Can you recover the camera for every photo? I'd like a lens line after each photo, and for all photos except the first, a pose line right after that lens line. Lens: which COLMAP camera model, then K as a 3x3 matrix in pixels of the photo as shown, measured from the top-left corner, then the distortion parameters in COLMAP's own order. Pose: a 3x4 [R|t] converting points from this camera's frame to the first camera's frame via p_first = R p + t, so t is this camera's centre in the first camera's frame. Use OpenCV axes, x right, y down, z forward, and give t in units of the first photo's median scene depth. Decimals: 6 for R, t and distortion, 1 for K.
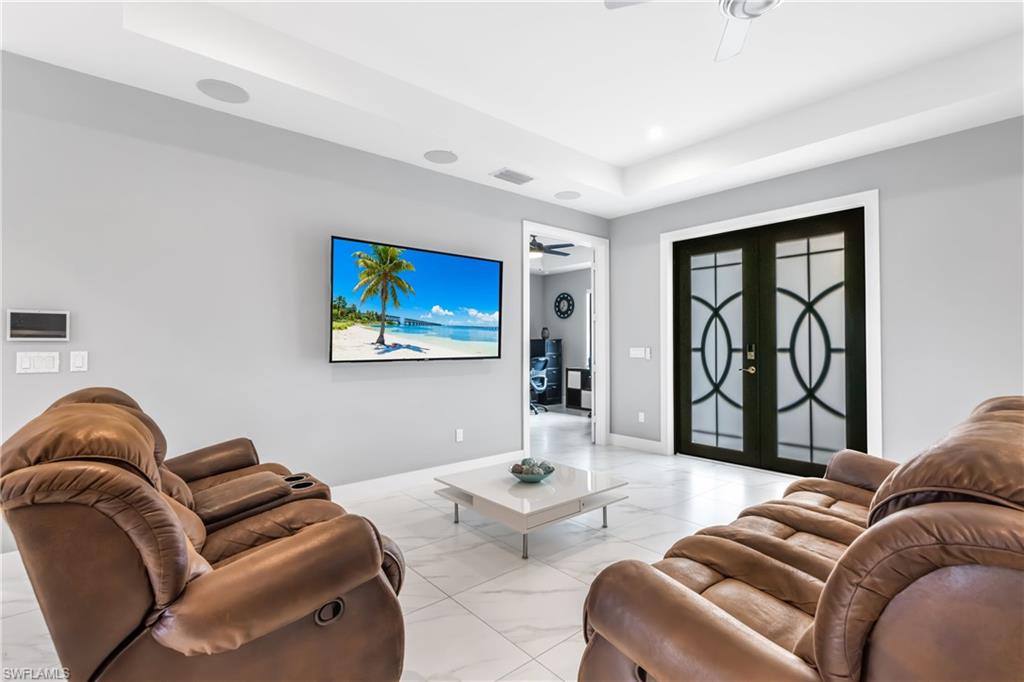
lens RADIAL K [[469.2, 0, 509.4], [0, 469.2, 335.1], [0, 0, 1]] dist [0.008663, 0.000006]
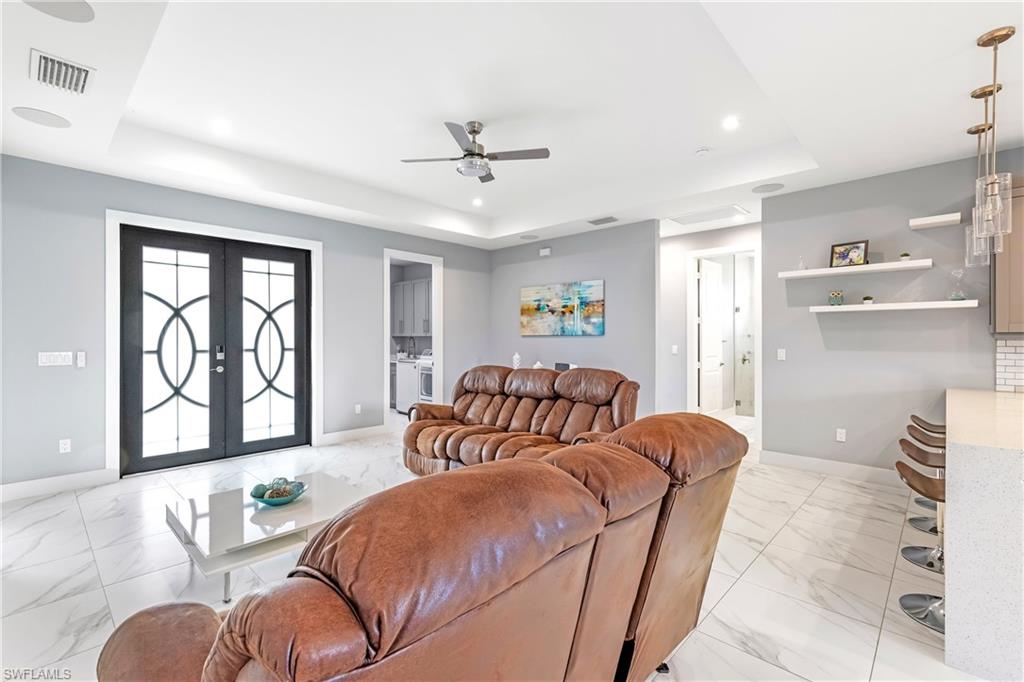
lens RADIAL K [[465.3, 0, 505.4], [0, 465.3, 341.7], [0, 0, 1]] dist [0.010411, 0.000071]
pose [[-0.101339, -0.002316, 0.994849, -0.645739], [-0.014321, 0.999897, 0.000869, 0.000242], [-0.994749, -0.014159, -0.101362, 0.476187]]
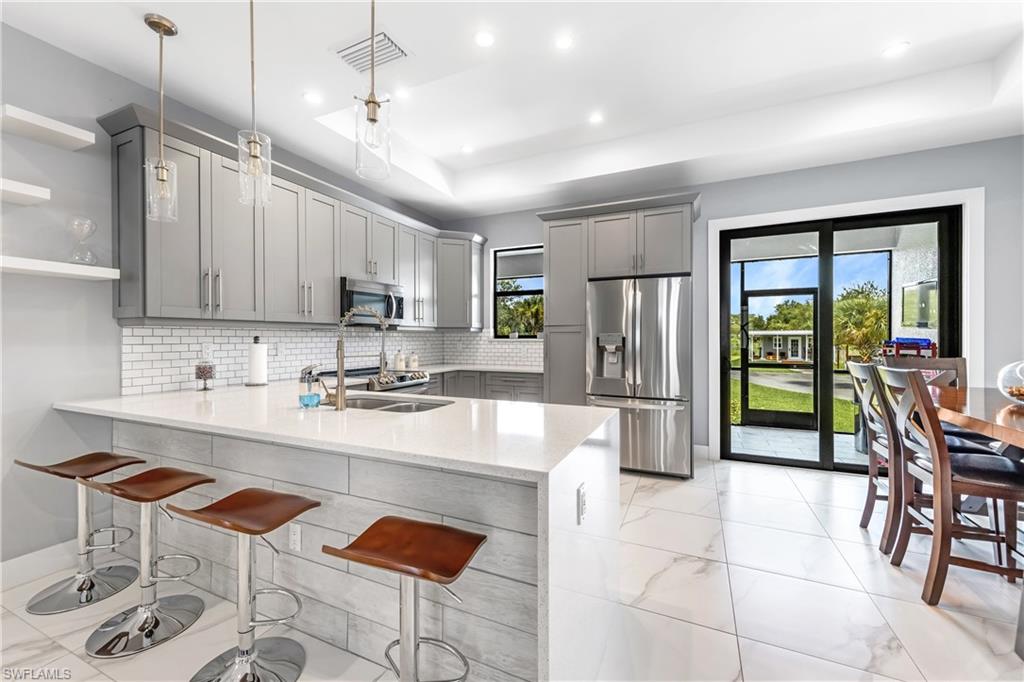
lens RADIAL K [[409.1, 0, 507.9], [0, 409.1, 336.5], [0, 0, 1]] dist [0.007457, 0.000271]
pose [[-0.912028, 0.000402, -0.410128, -0.141277], [0.007017, 0.999868, -0.014624, 0.009160], [0.410069, -0.016216, -0.911911, 0.229211]]
